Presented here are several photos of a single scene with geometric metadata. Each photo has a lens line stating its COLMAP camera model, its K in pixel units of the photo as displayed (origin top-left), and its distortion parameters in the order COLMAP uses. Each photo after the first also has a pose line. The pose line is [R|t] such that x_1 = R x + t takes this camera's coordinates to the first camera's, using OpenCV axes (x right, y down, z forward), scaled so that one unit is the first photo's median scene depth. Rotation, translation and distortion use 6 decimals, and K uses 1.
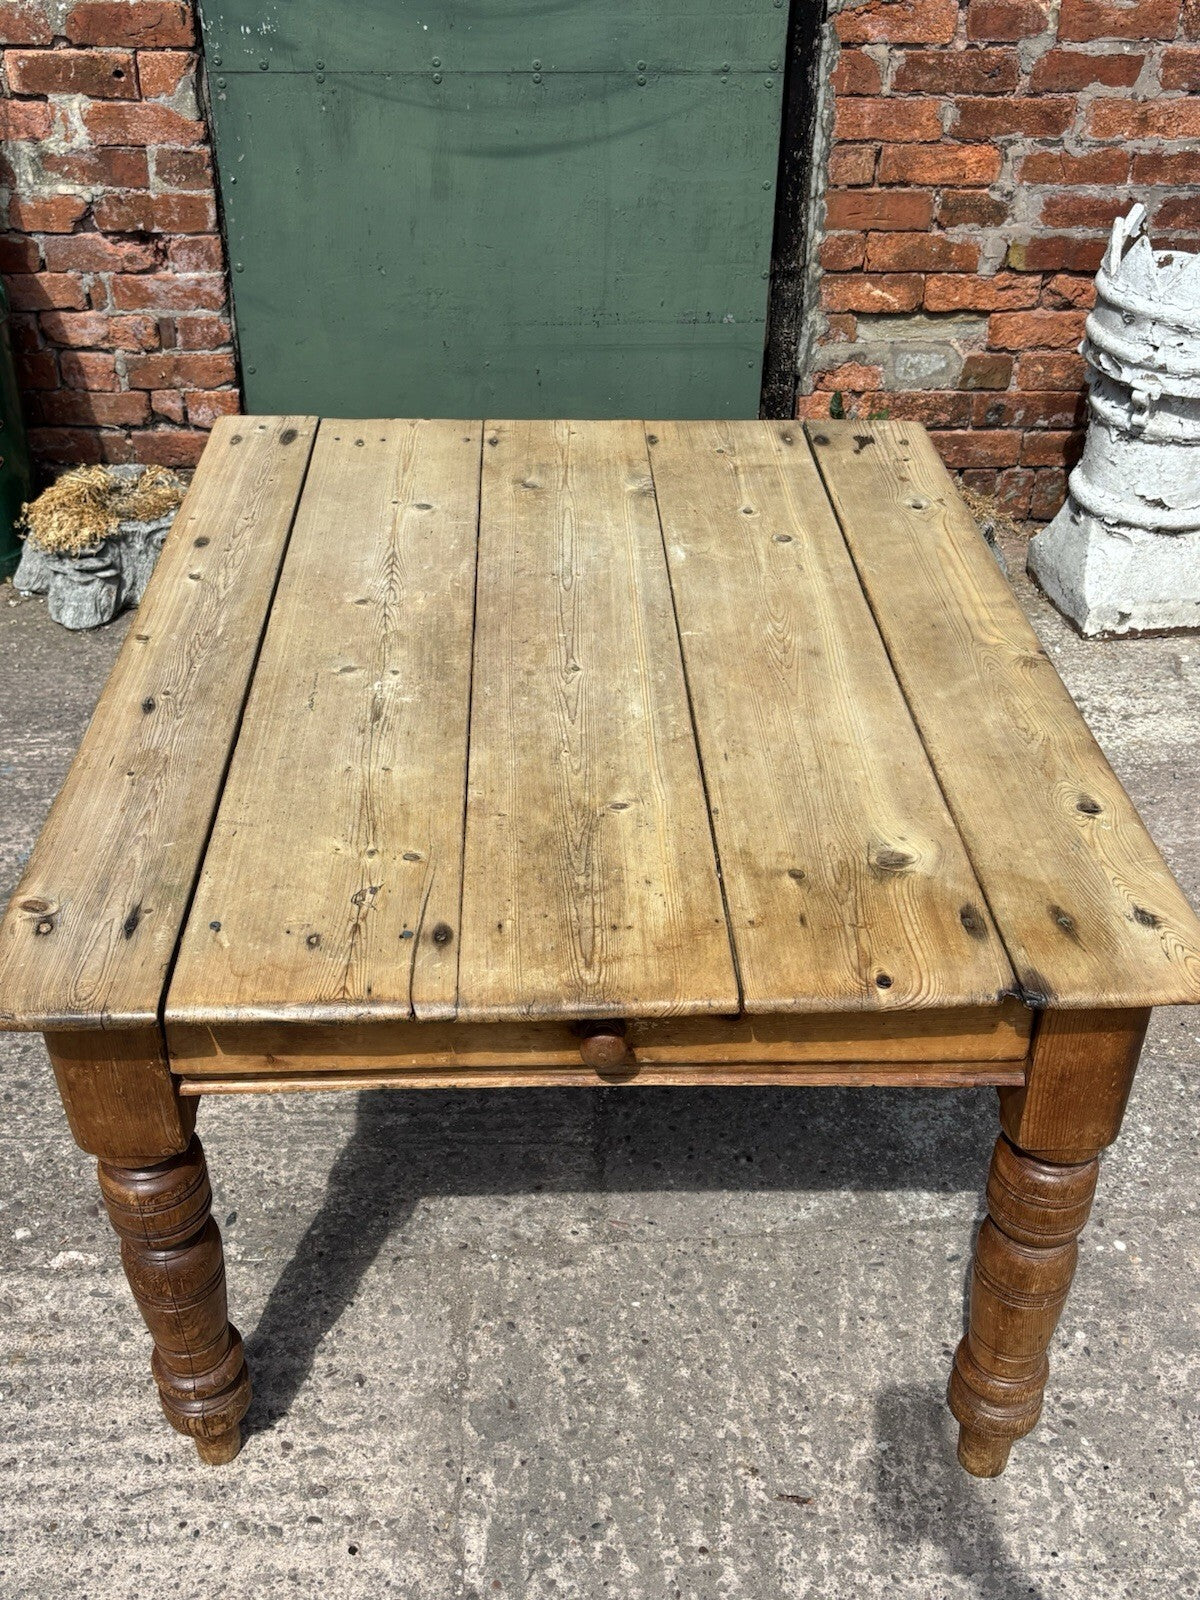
lens RADIAL K [[1647.8, 0, 598.3], [0, 1647.8, 796.2], [0, 0, 1]] dist [0.004256, 0.000000]
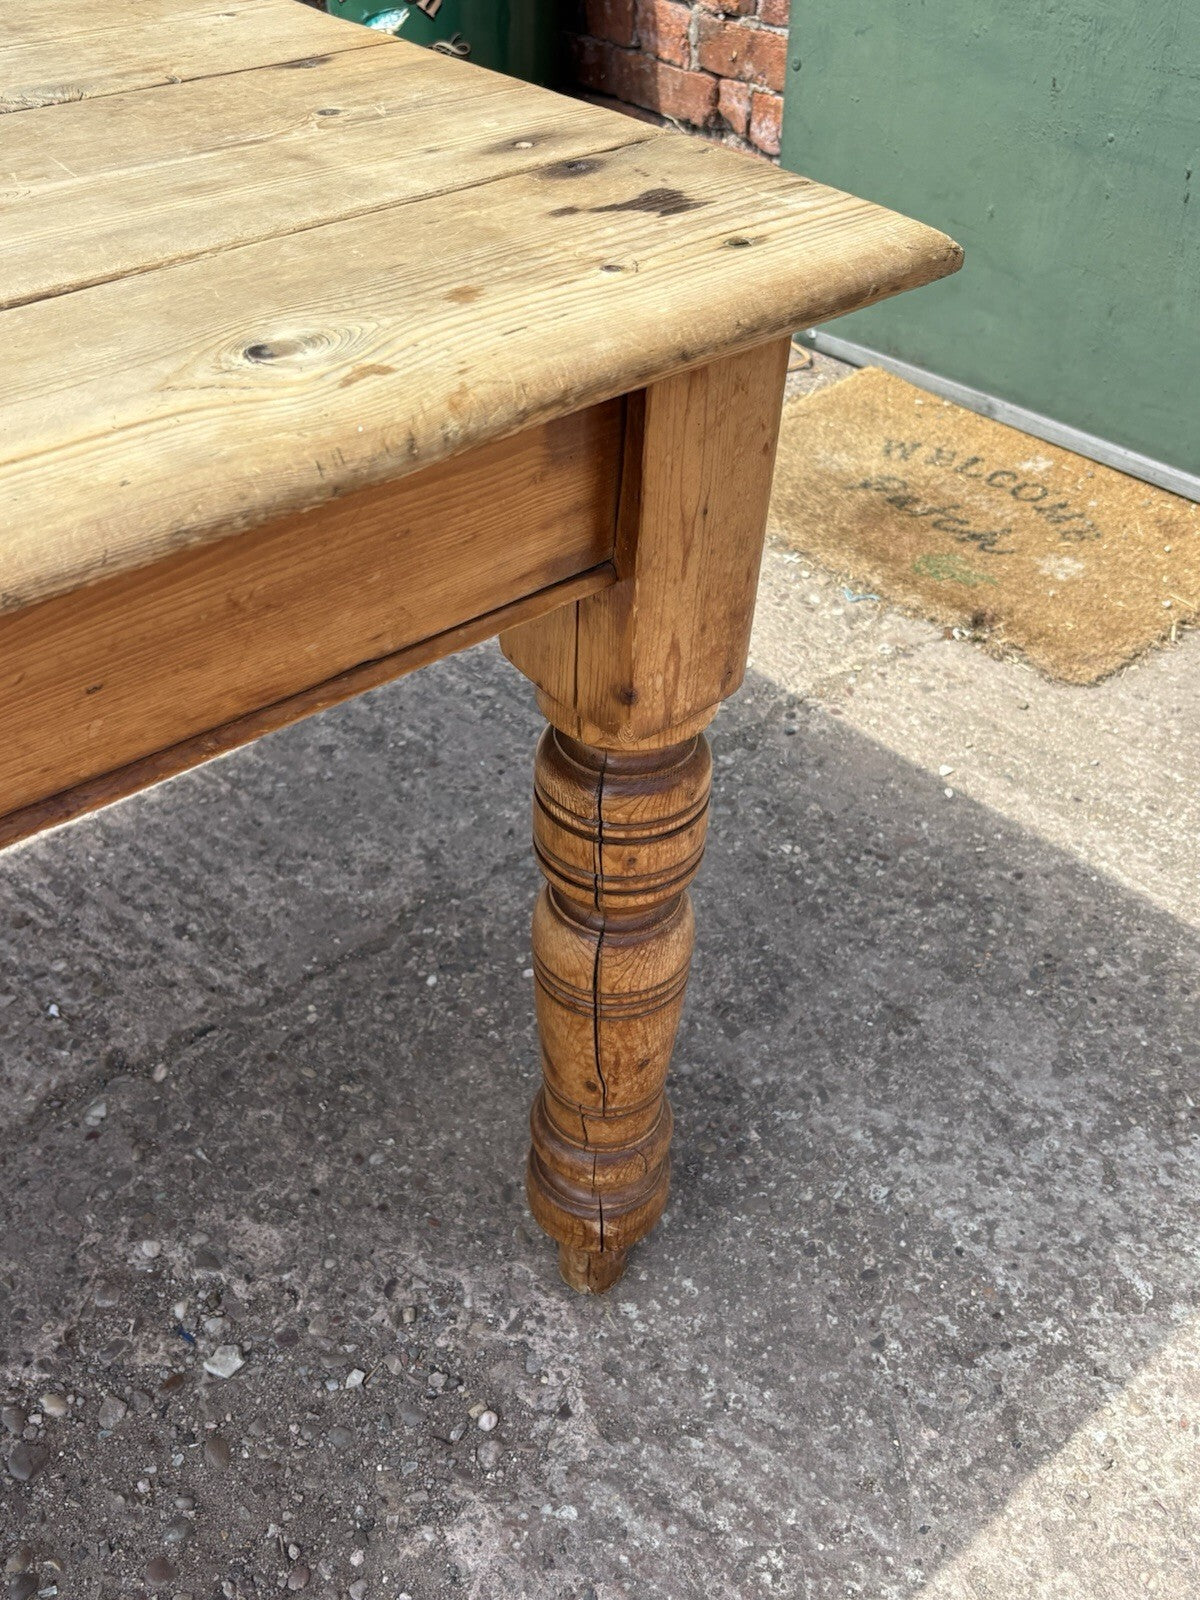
lens RADIAL K [[1647.8, 0, 607.5], [0, 1647.8, 786.3], [0, 0, 1]] dist [0.004256, 0.000000]
pose [[0.635790, 0.465160, -0.615952, 0.432031], [-0.432969, 0.875564, 0.214302, -0.192723], [0.638990, 0.130437, 0.758075, 0.822003]]
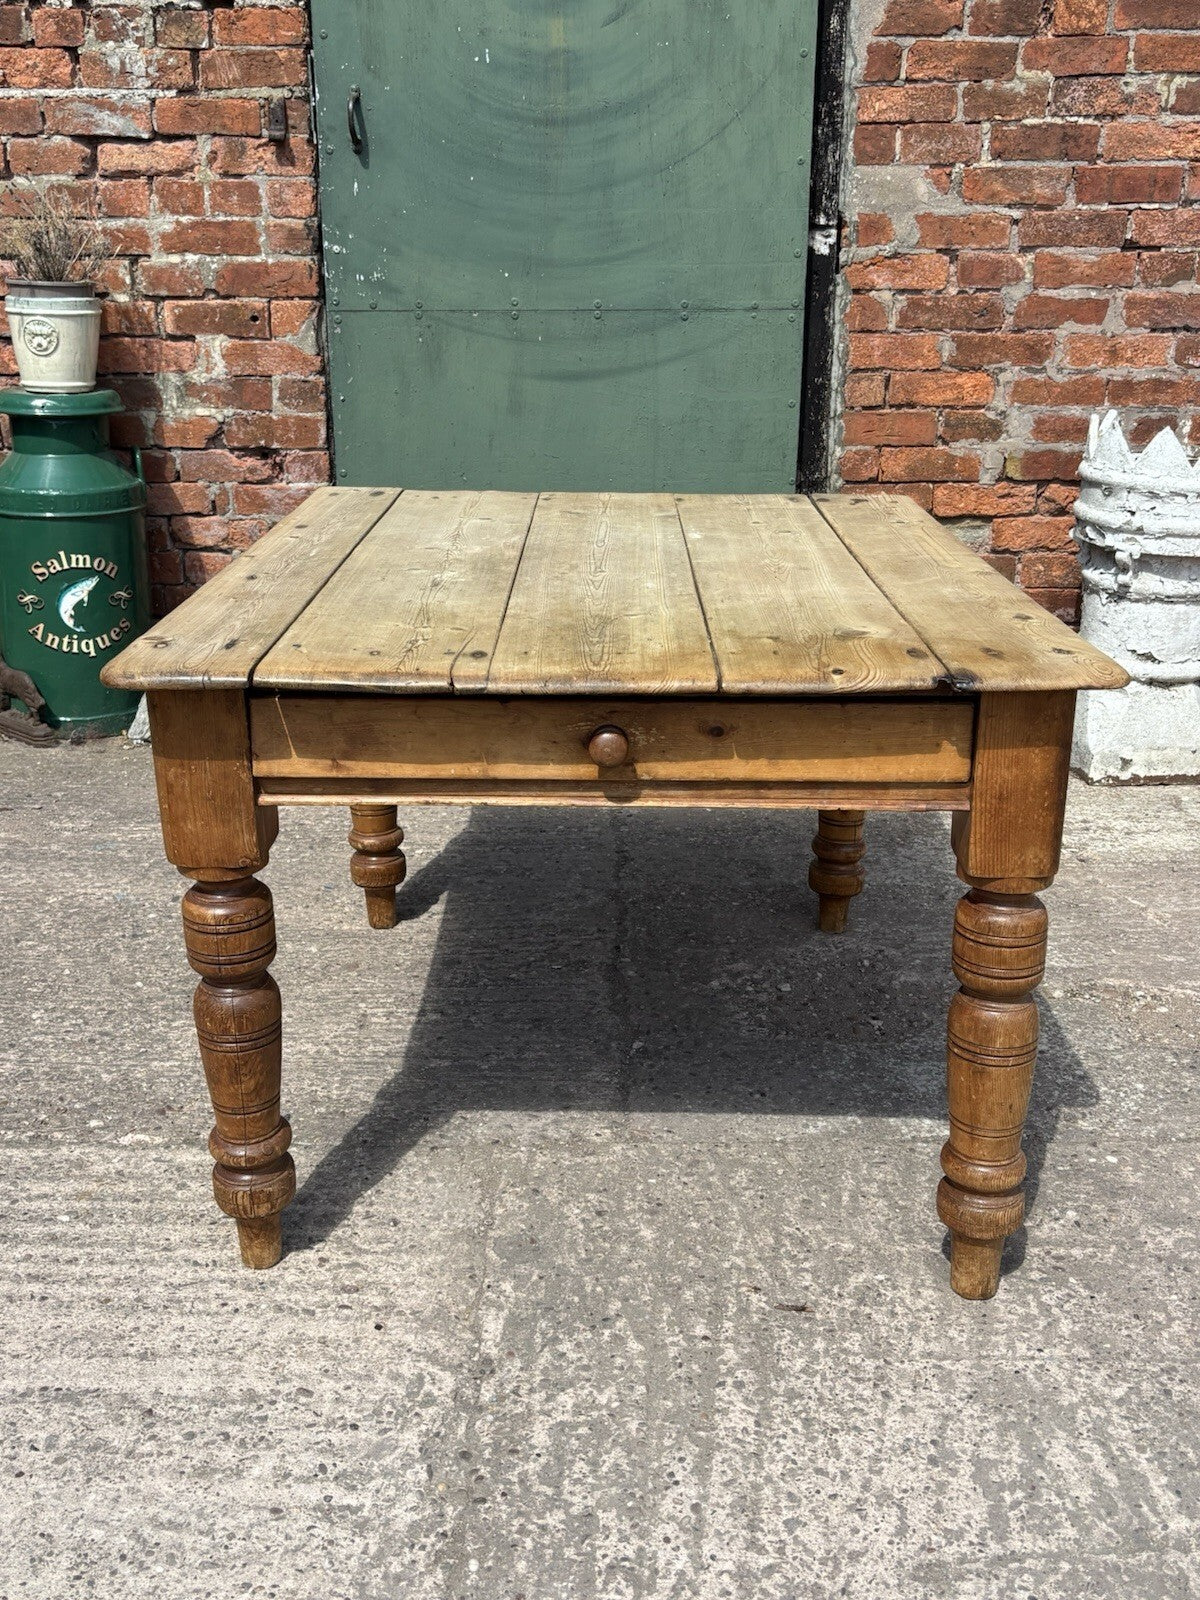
lens RADIAL K [[1647.8, 0, 591.4], [0, 1647.8, 795.9], [0, 0, 1]] dist [0.004256, 0.000000]
pose [[0.998634, 0.008027, -0.051633, 0.034176], [-0.021463, 0.963942, -0.265247, 0.327816], [0.047642, 0.265993, 0.962797, -0.097368]]
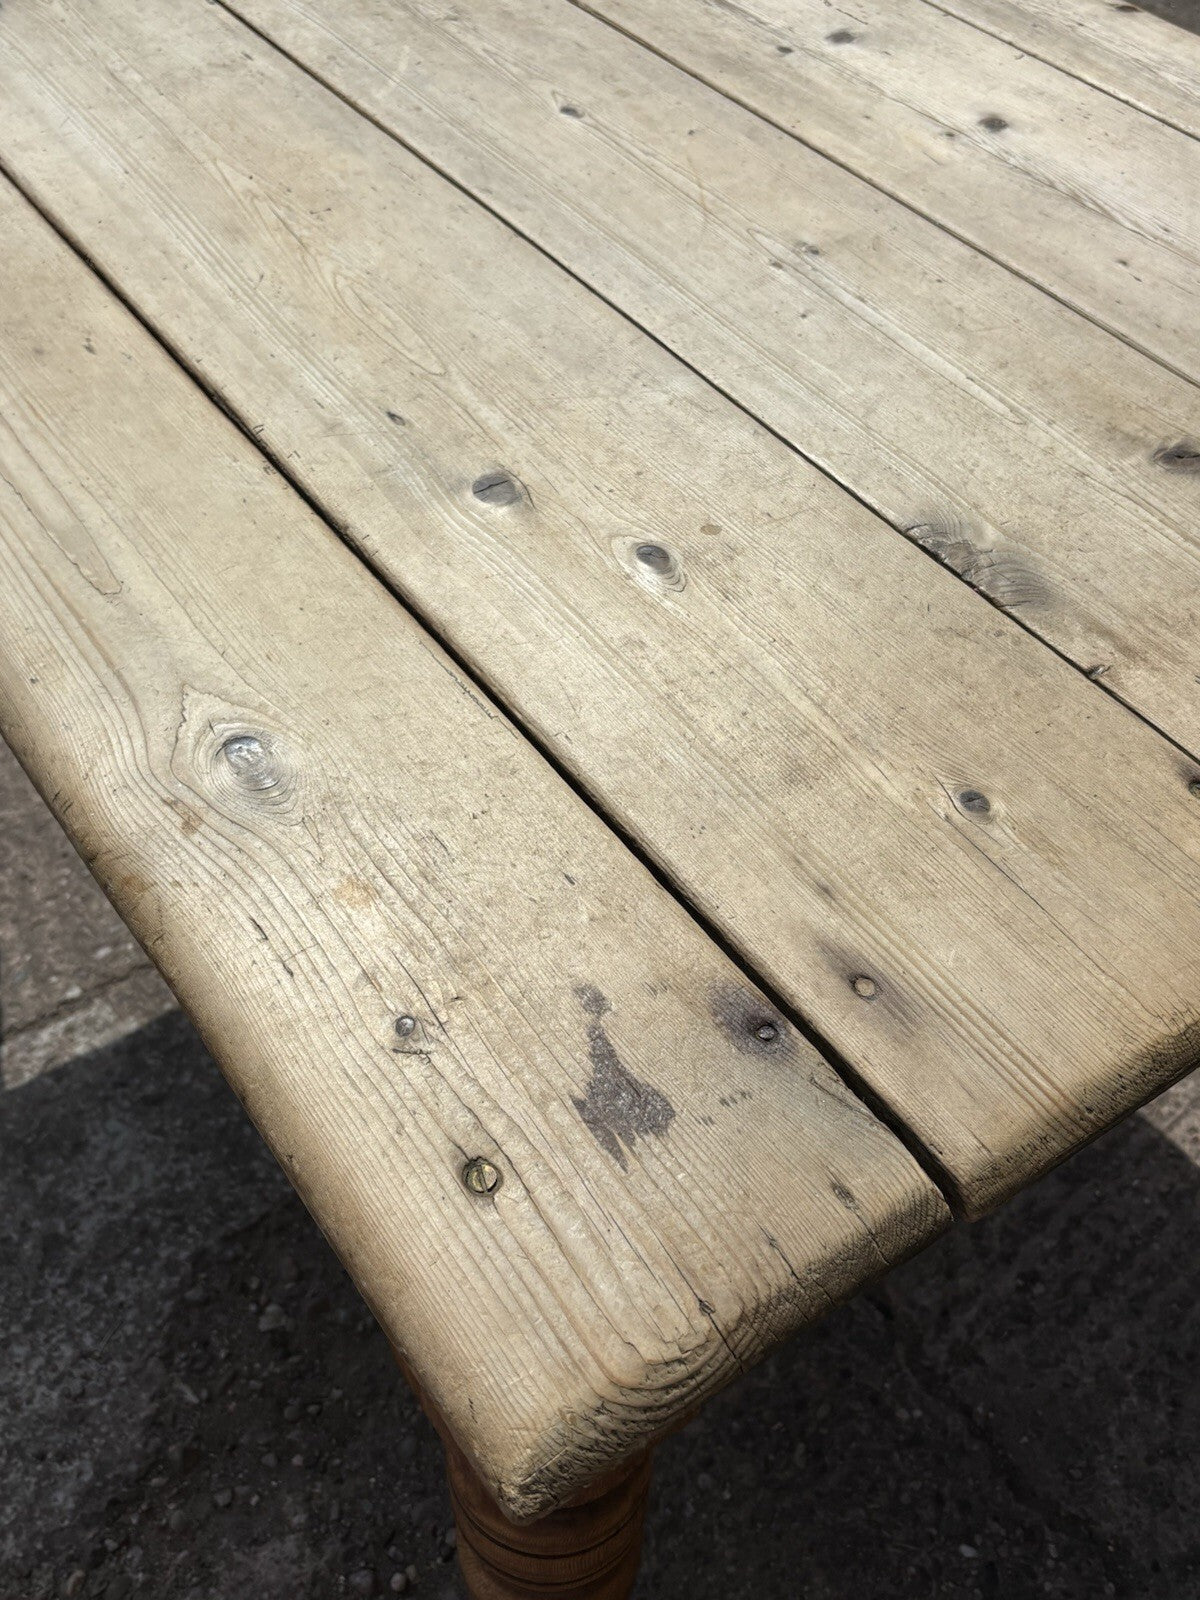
lens RADIAL K [[1647.8, 0, 598.7], [0, 1647.8, 796.6], [0, 0, 1]] dist [0.004256, 0.000000]
pose [[-0.839581, 0.350081, -0.415388, 0.265143], [-0.347346, 0.241970, 0.905981, -0.474106], [0.417678, 0.904927, -0.081554, 1.048495]]
